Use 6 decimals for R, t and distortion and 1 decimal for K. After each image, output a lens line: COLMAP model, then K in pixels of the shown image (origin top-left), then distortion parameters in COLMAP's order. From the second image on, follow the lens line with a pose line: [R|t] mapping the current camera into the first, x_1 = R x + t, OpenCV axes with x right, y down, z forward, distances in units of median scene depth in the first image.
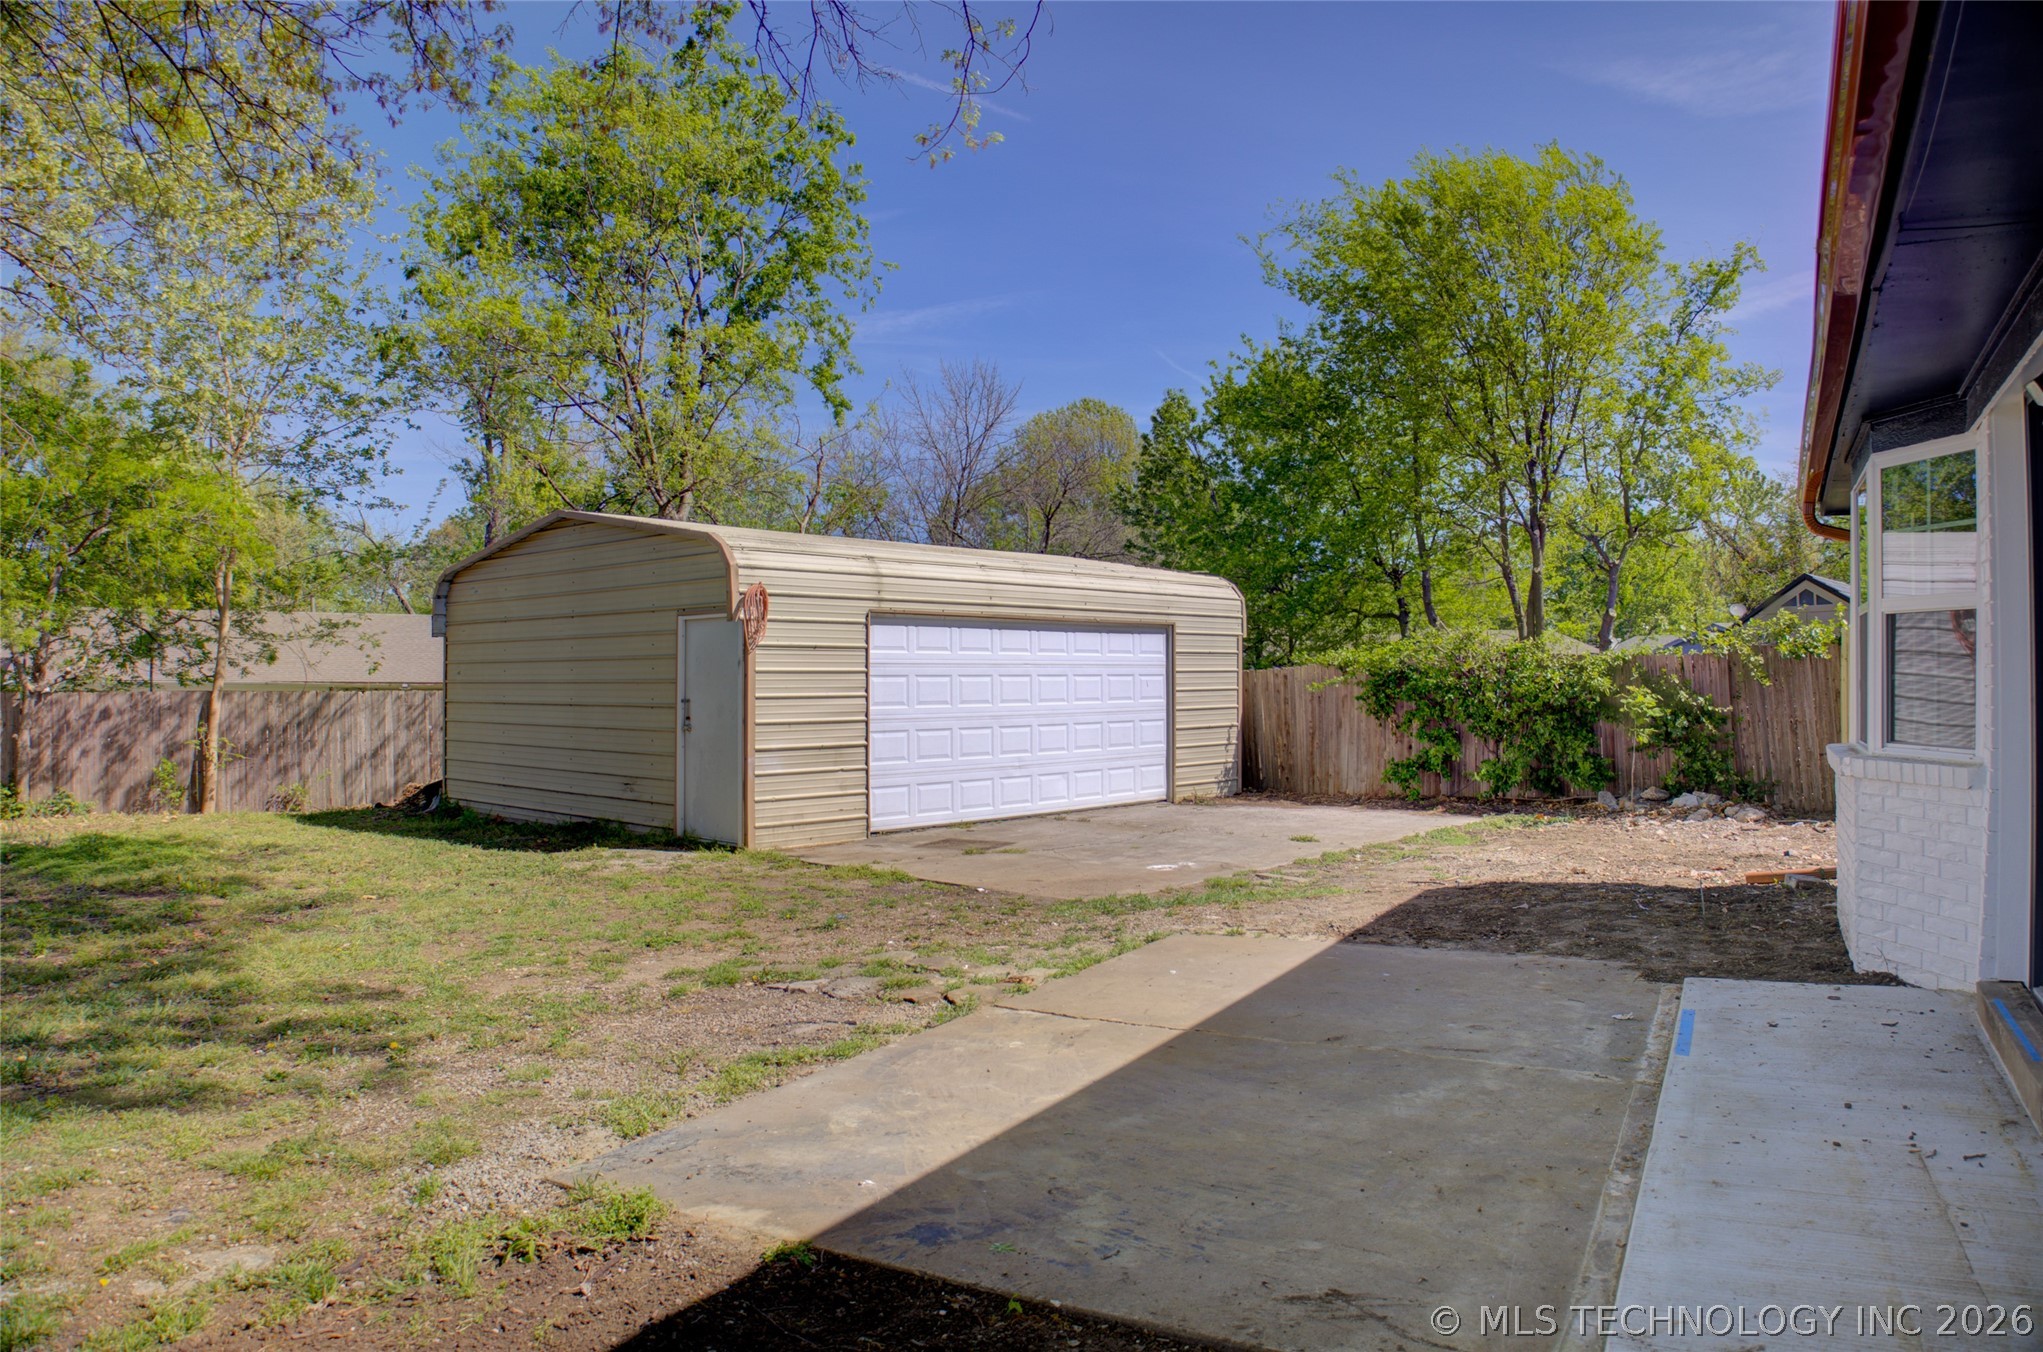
lens RADIAL K [[1397.2, 0, 1017.8], [0, 1397.2, 659.3], [0, 0, 1]] dist [-0.132397, 0.046688]
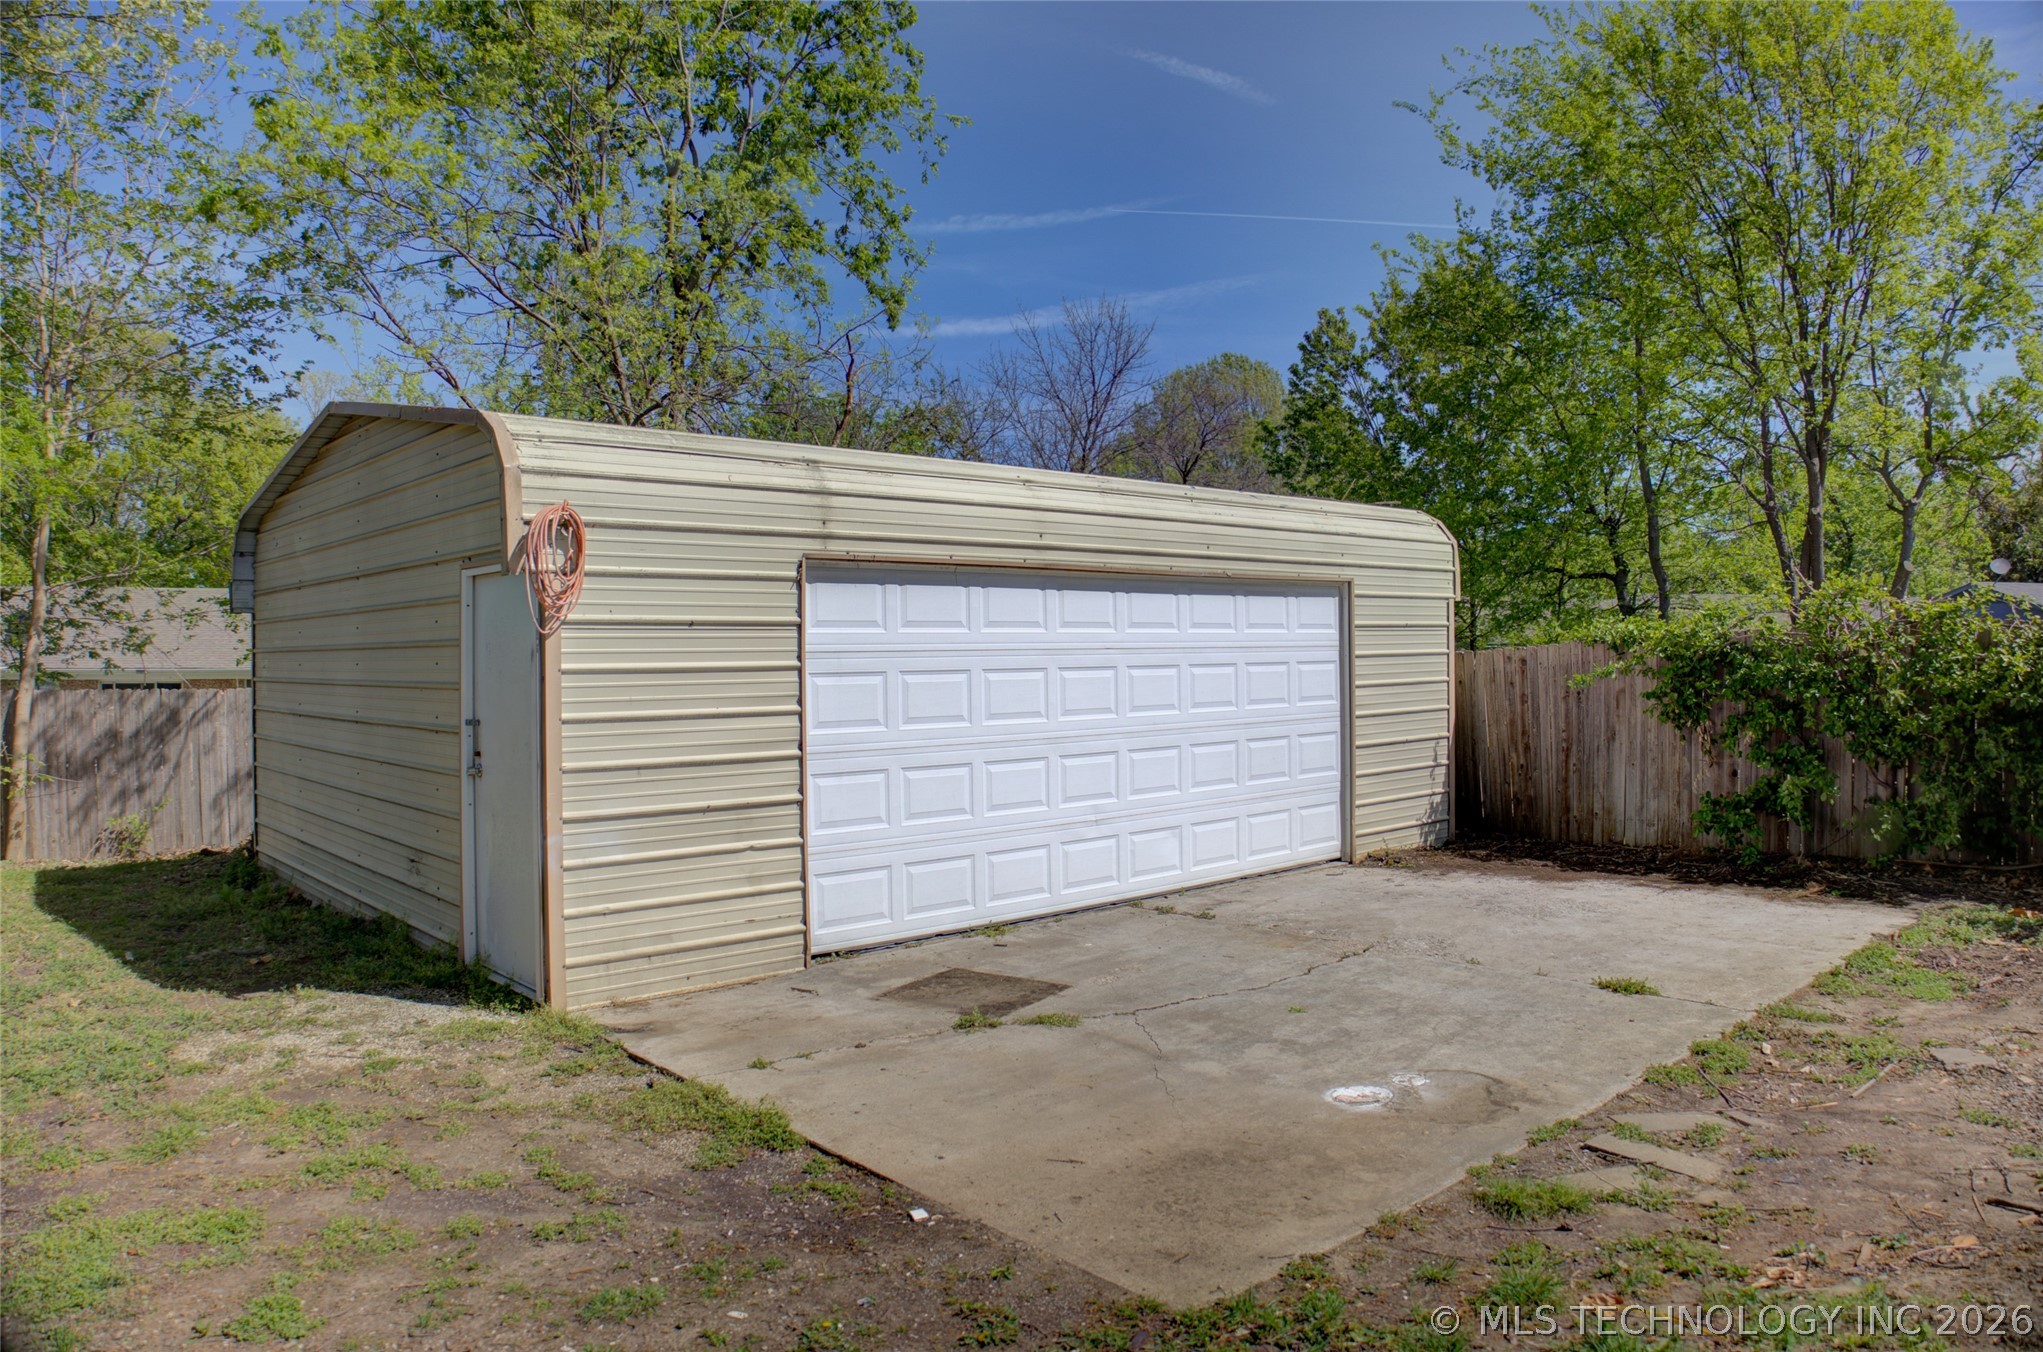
lens RADIAL K [[1397.2, 0, 1009.0], [0, 1397.2, 646.4], [0, 0, 1]] dist [-0.132397, 0.046688]
pose [[0.993783, -0.008876, -0.110983, 0.026453], [0.009999, 0.999904, 0.009564, -0.002806], [0.110888, -0.010614, 0.993776, 0.351706]]
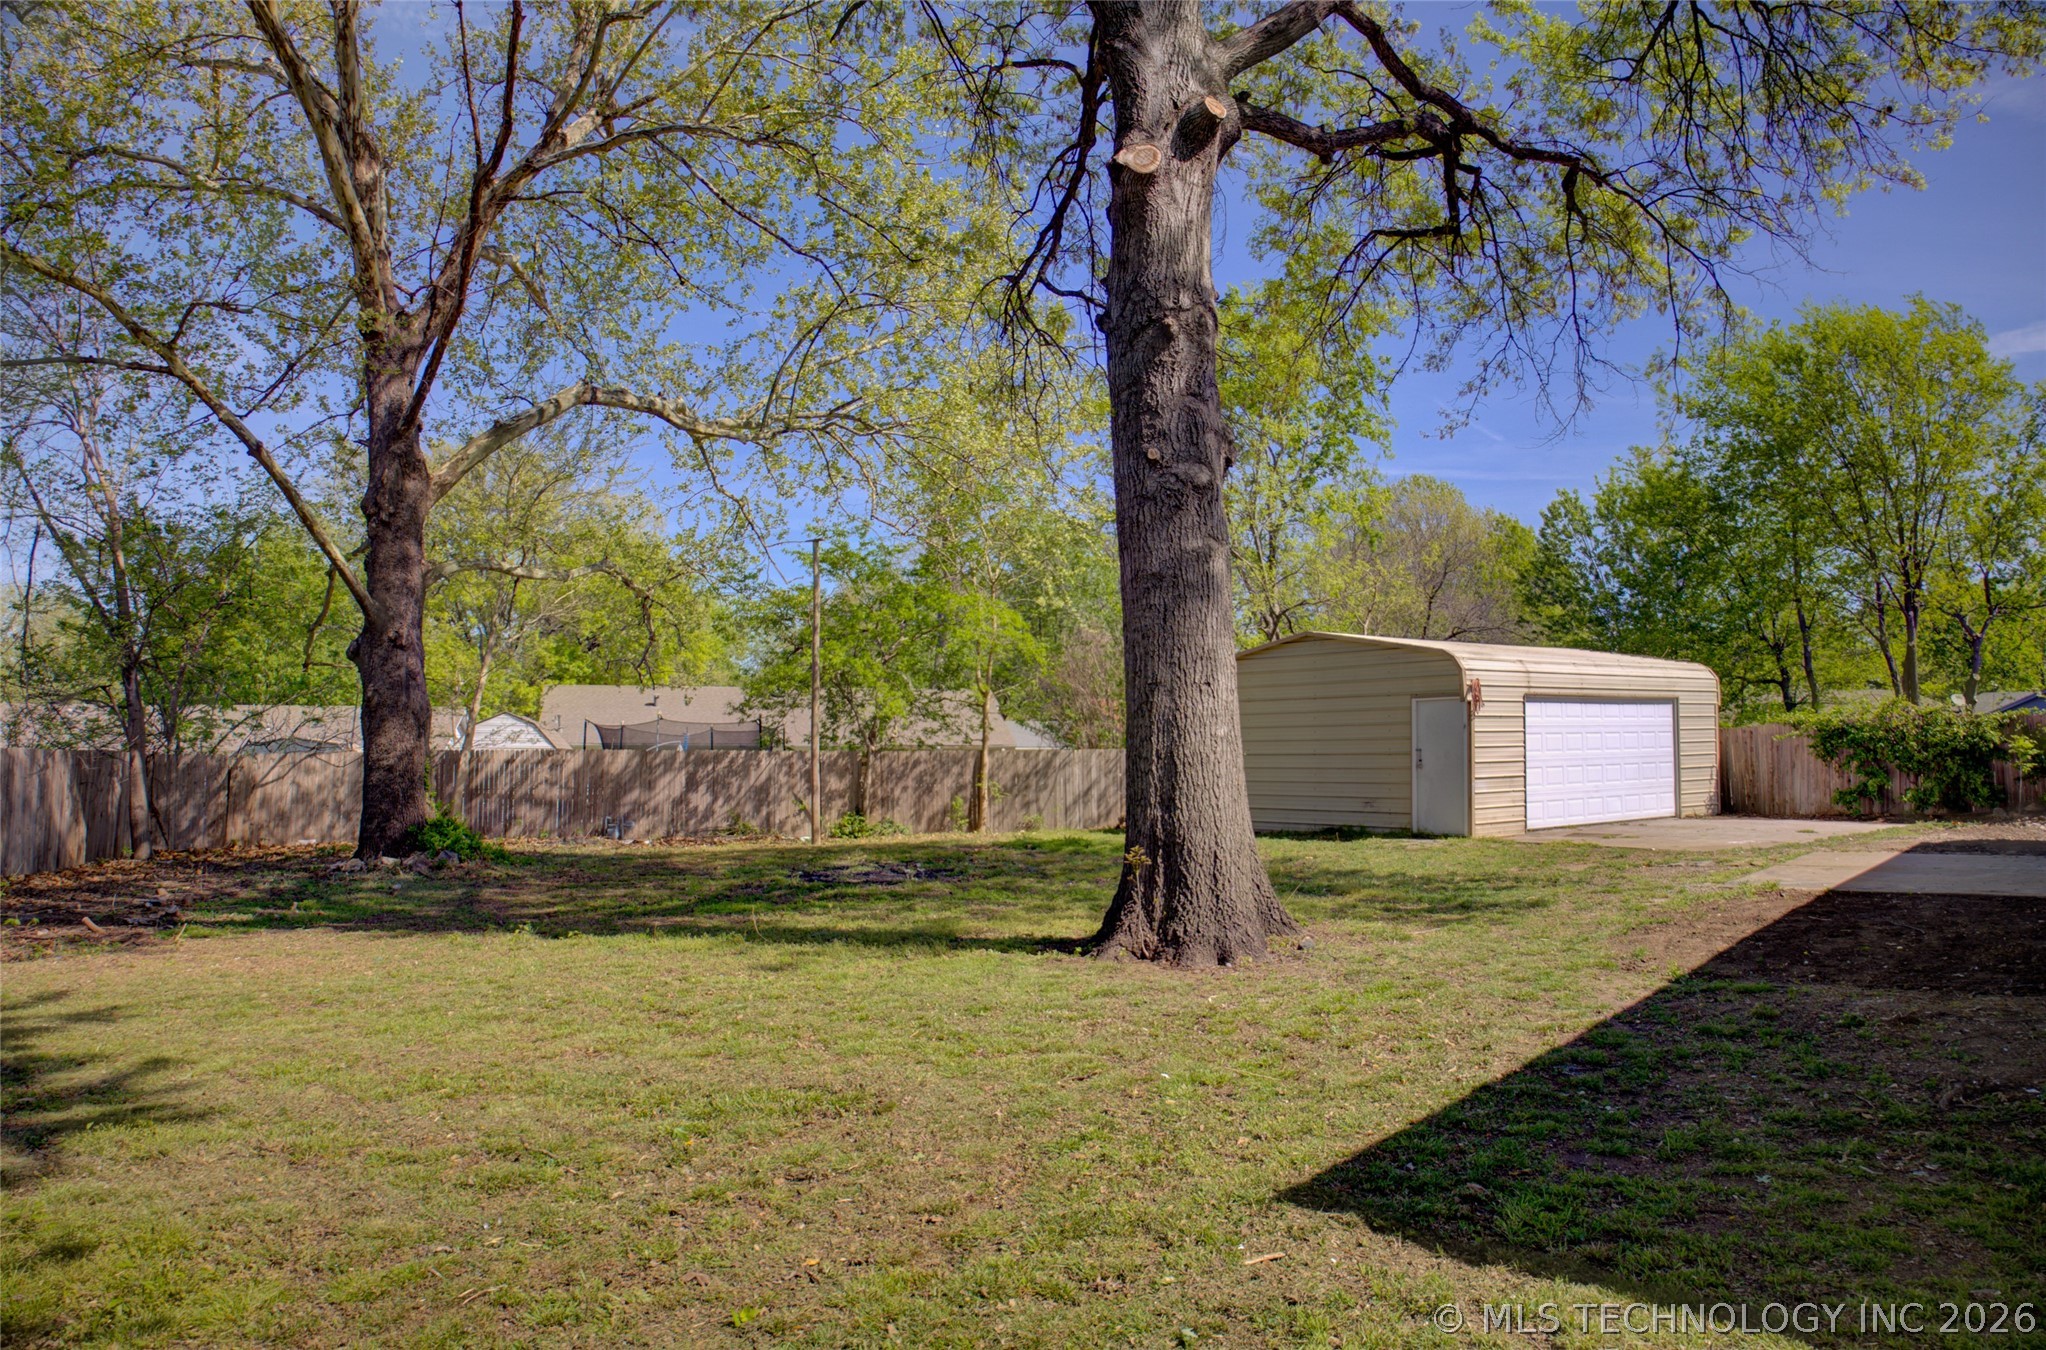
lens RADIAL K [[1399.2, 0, 1022.2], [0, 1399.2, 671.5], [0, 0, 1]] dist [-0.132397, 0.046688]
pose [[0.981253, -0.014575, -0.192175, -0.281392], [0.007443, 0.999258, -0.037782, -0.003445], [0.192583, 0.035644, 0.980633, -0.513258]]
